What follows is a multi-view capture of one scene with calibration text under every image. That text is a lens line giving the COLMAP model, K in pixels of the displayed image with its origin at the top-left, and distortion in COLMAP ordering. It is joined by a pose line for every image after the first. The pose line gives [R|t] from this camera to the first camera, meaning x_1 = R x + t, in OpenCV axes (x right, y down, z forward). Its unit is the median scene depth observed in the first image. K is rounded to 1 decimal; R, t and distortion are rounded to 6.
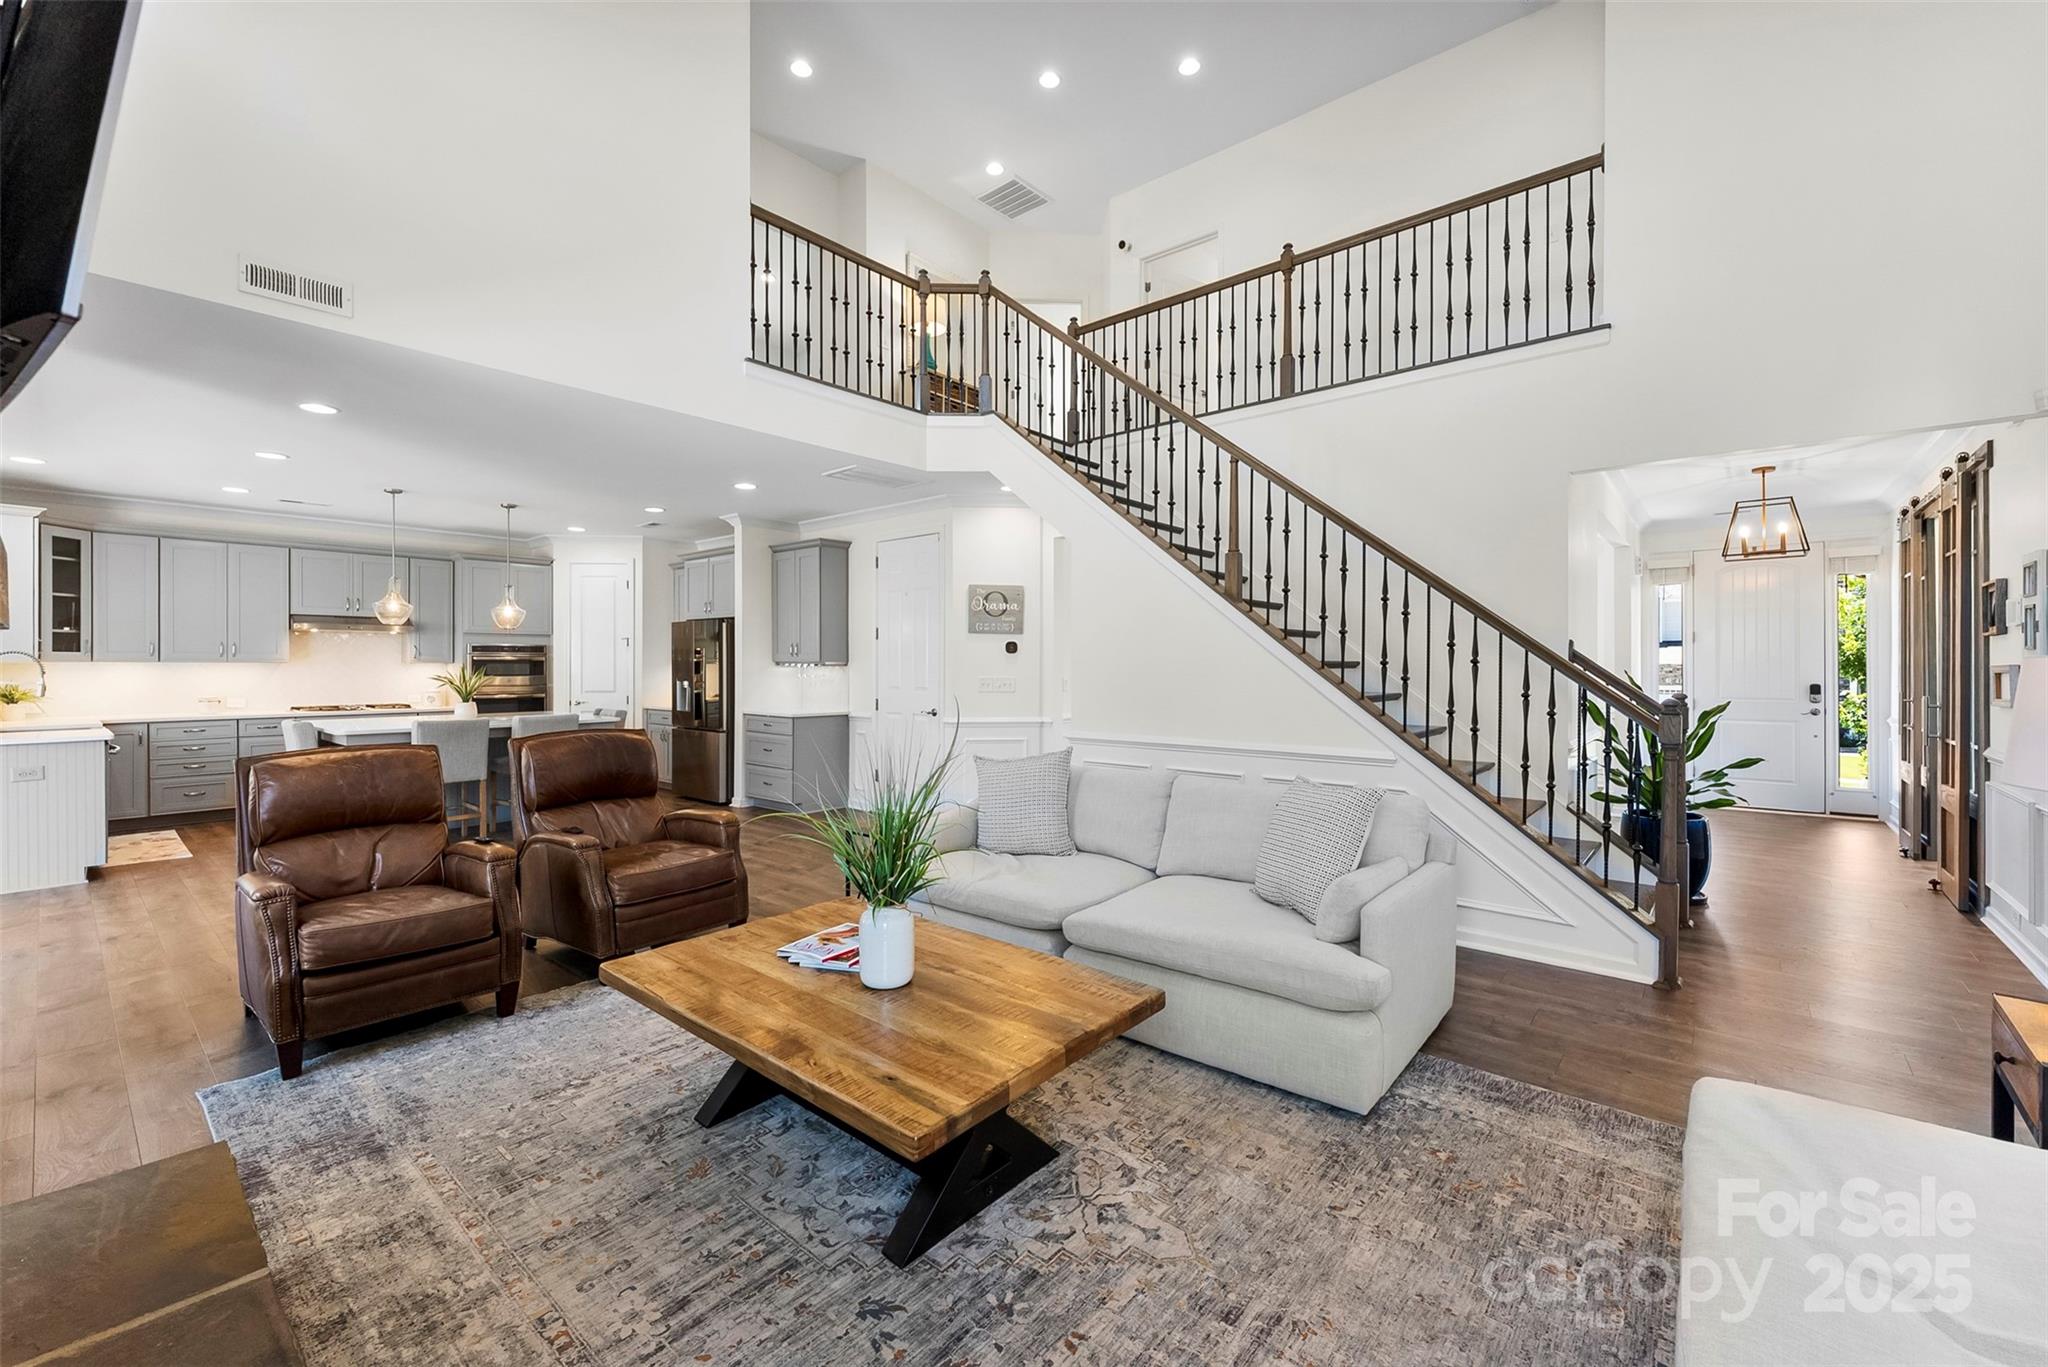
lens RADIAL K [[834.8, 0, 1025.7], [0, 834.8, 667.3], [0, 0, 1]] dist [0.001733, 0.000095]
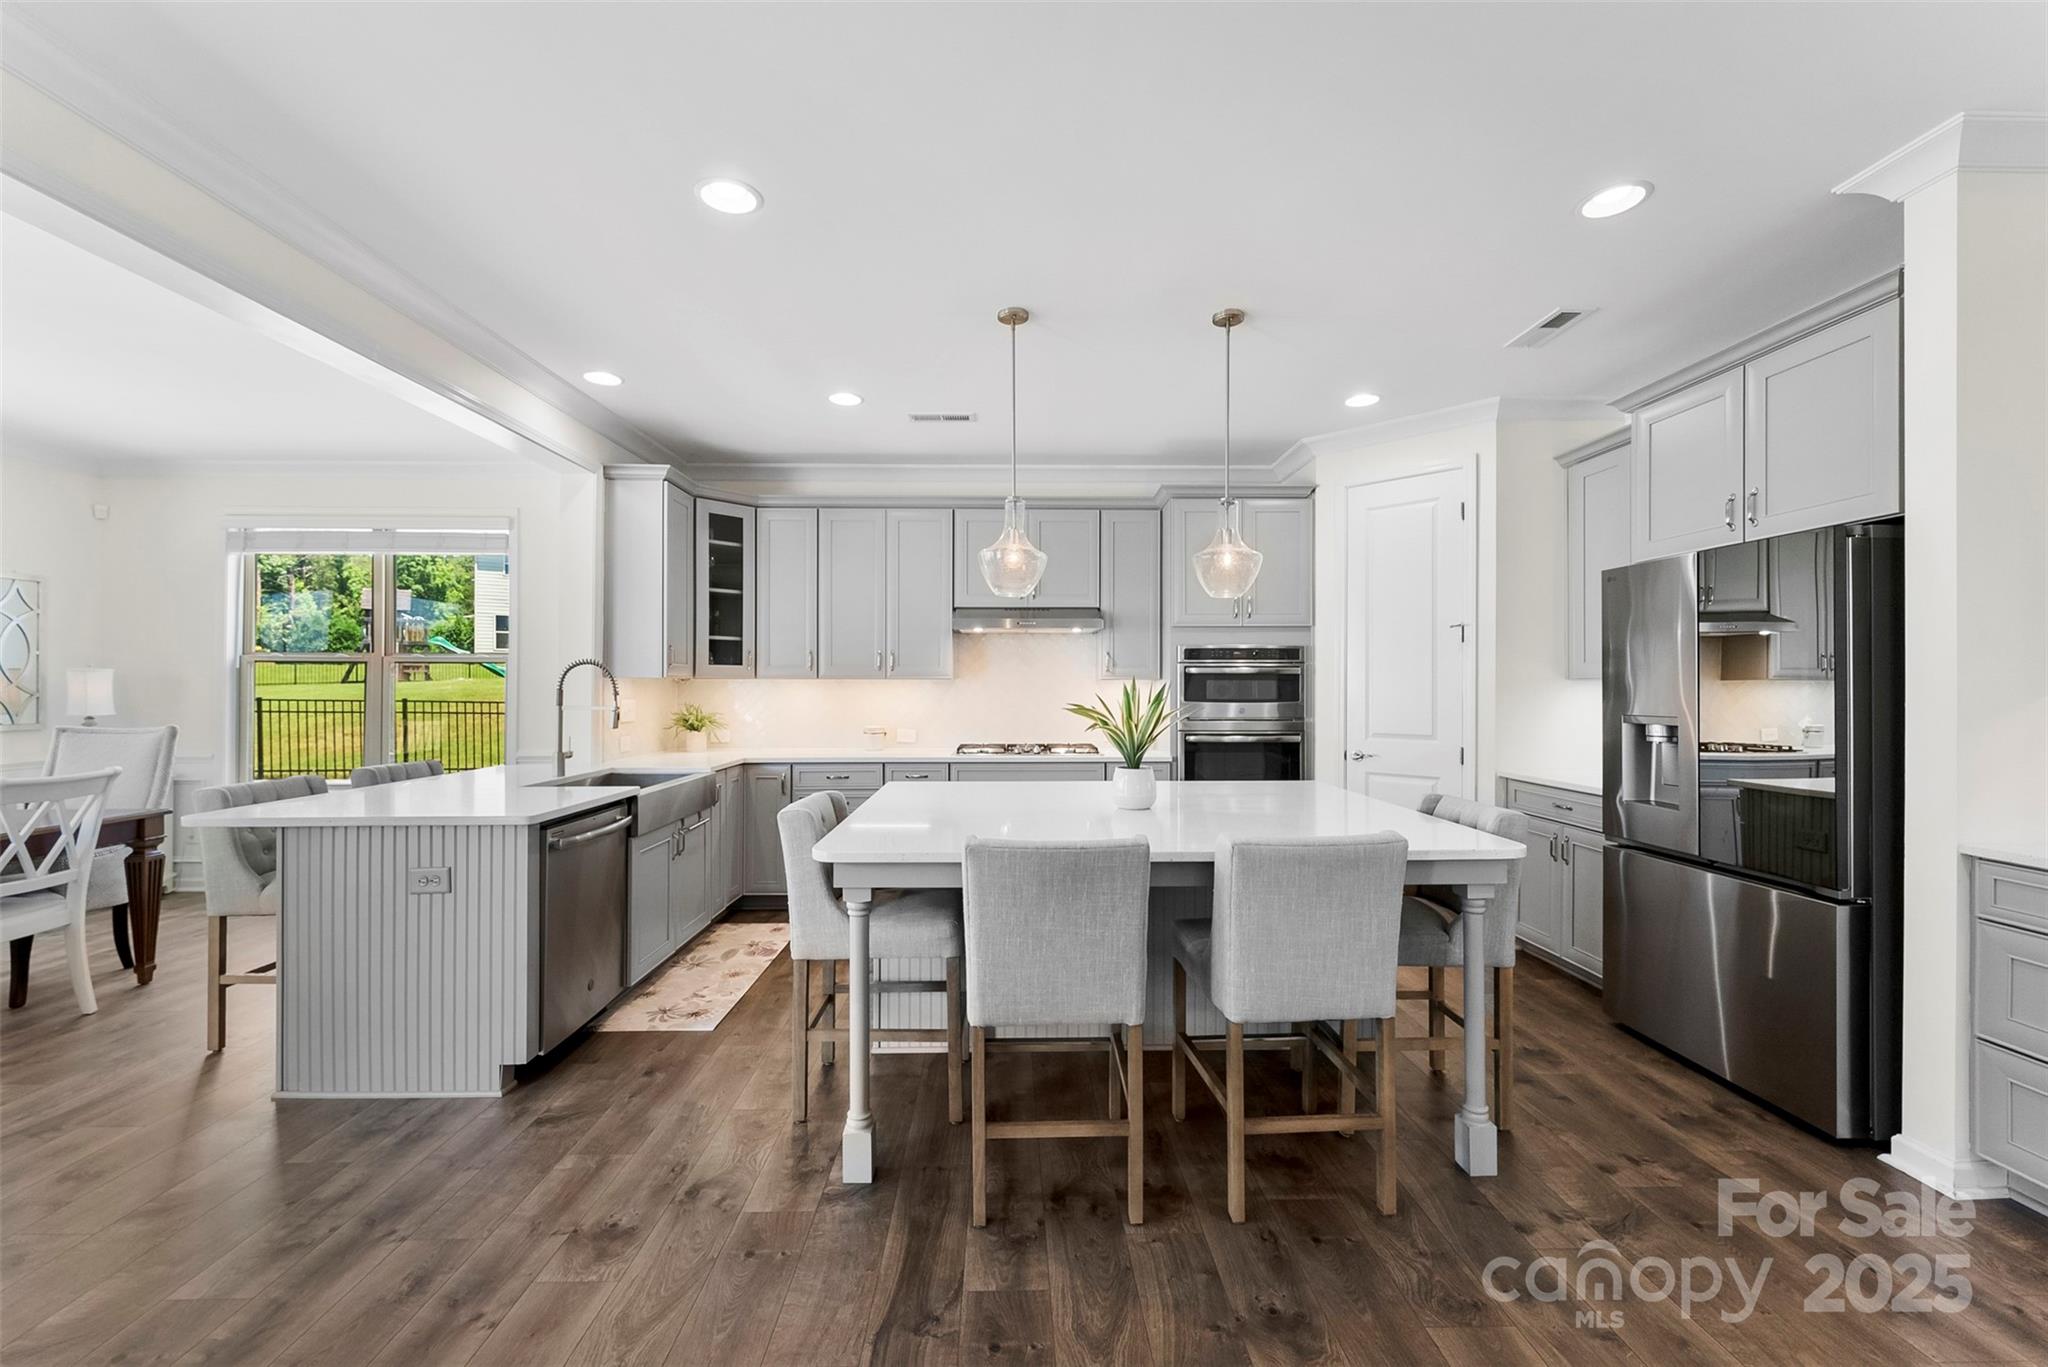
lens RADIAL K [[834.8, 0, 1031.3], [0, 834.8, 682.6], [0, 0, 1]] dist [0.001733, 0.000095]
pose [[0.669186, -0.004130, -0.743084, -0.399116], [-0.001853, 0.999972, -0.007226, 0.001915], [0.743093, 0.006212, 0.669159, 0.696053]]
